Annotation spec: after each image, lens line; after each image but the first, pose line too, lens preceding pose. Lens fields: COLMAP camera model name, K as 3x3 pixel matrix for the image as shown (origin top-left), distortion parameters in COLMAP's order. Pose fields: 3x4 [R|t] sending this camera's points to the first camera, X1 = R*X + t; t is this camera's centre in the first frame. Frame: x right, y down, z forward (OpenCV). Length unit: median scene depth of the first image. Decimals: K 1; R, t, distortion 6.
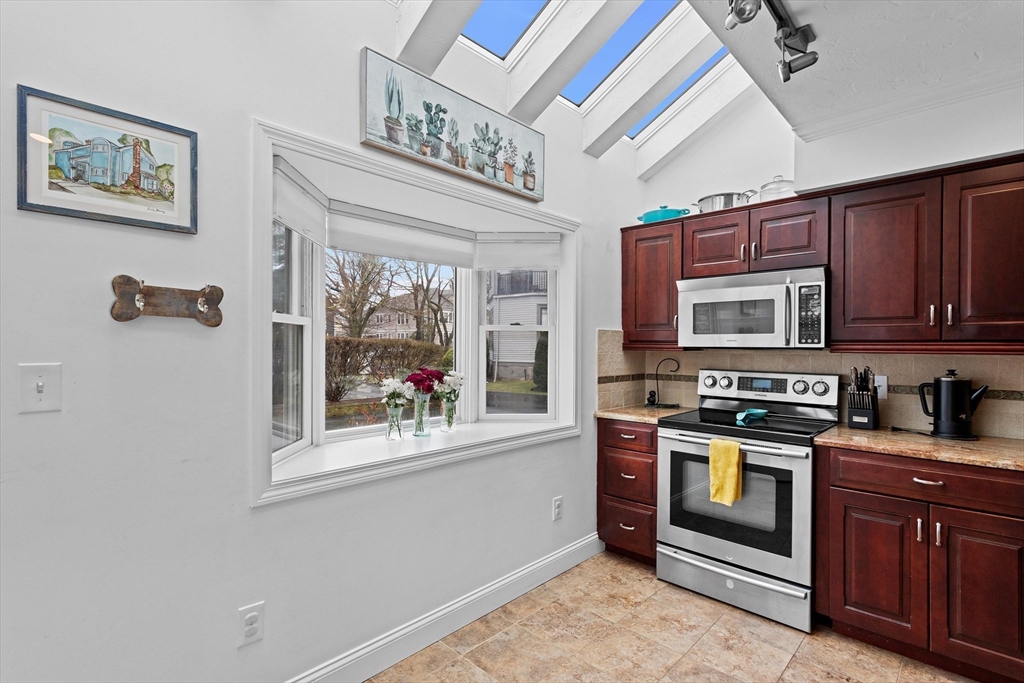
lens RADIAL K [[494.2, 0, 512.0], [0, 494.2, 341.5], [0, 0, 1]] dist [0.001074, 0.000226]
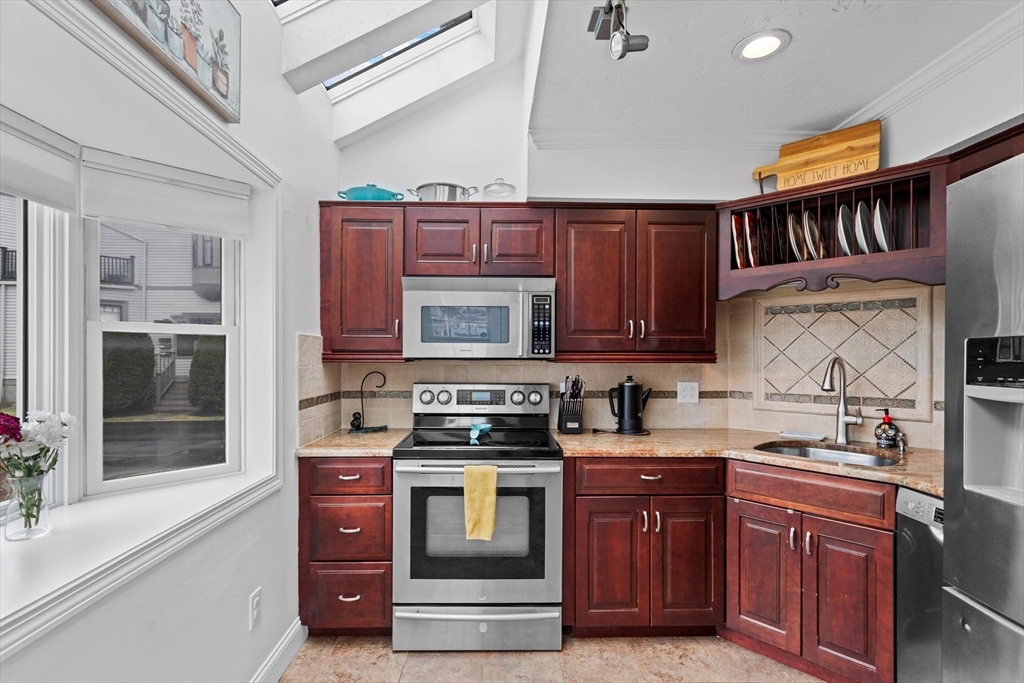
lens RADIAL K [[492.4, 0, 503.8], [0, 492.4, 355.8], [0, 0, 1]] dist [0.000926, 0.000604]
pose [[0.711640, -0.004779, 0.702528, -0.147551], [-0.003530, 0.999940, 0.010379, -0.002049], [-0.702536, -0.009866, 0.711580, 0.360292]]
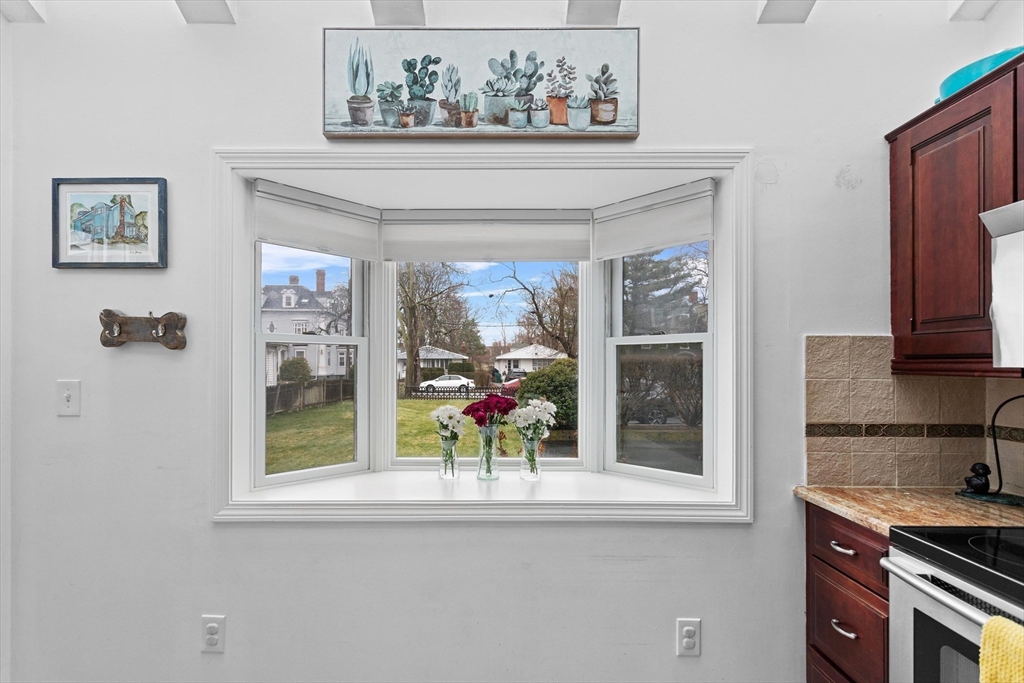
lens RADIAL K [[500.5, 0, 508.2], [0, 500.5, 360.0], [0, 0, 1]] dist [0.001712, 0.000397]
pose [[0.680932, -0.010637, -0.732270, 0.449643], [0.007635, 0.999943, -0.007425, 0.004700], [0.732307, -0.000535, 0.680974, 0.491268]]
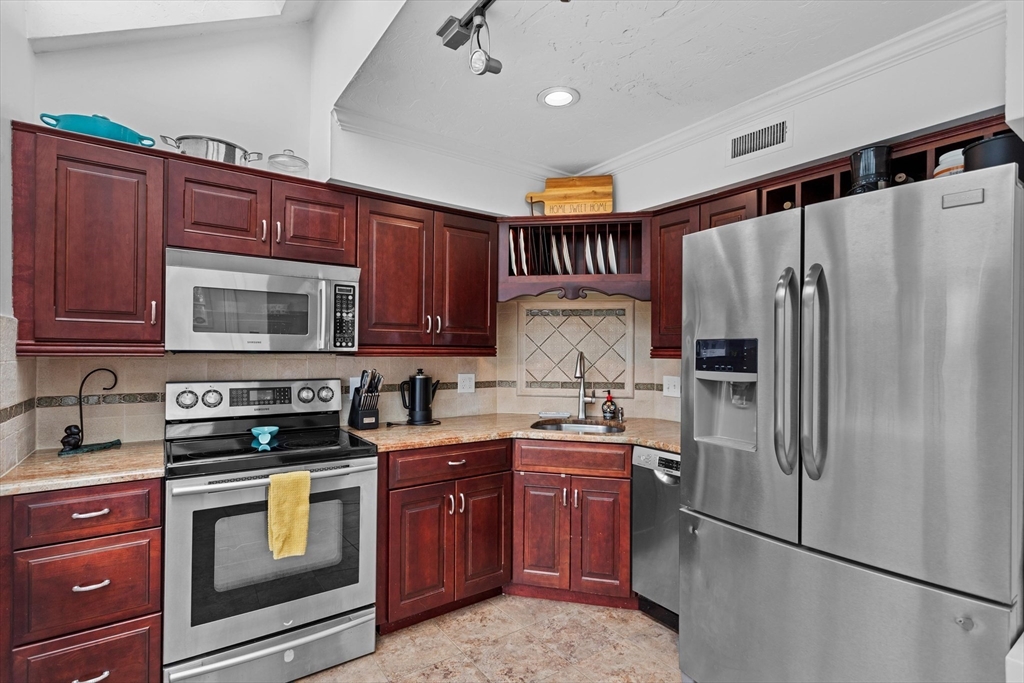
lens RADIAL K [[488.5, 0, 512.2], [0, 488.5, 349.8], [0, 0, 1]] dist [0.002201, 0.000731]
pose [[0.192095, -0.002563, 0.981373, -0.248938], [-0.015449, 0.999865, 0.005635, -0.000604], [-0.981255, -0.016243, 0.192029, 0.523174]]
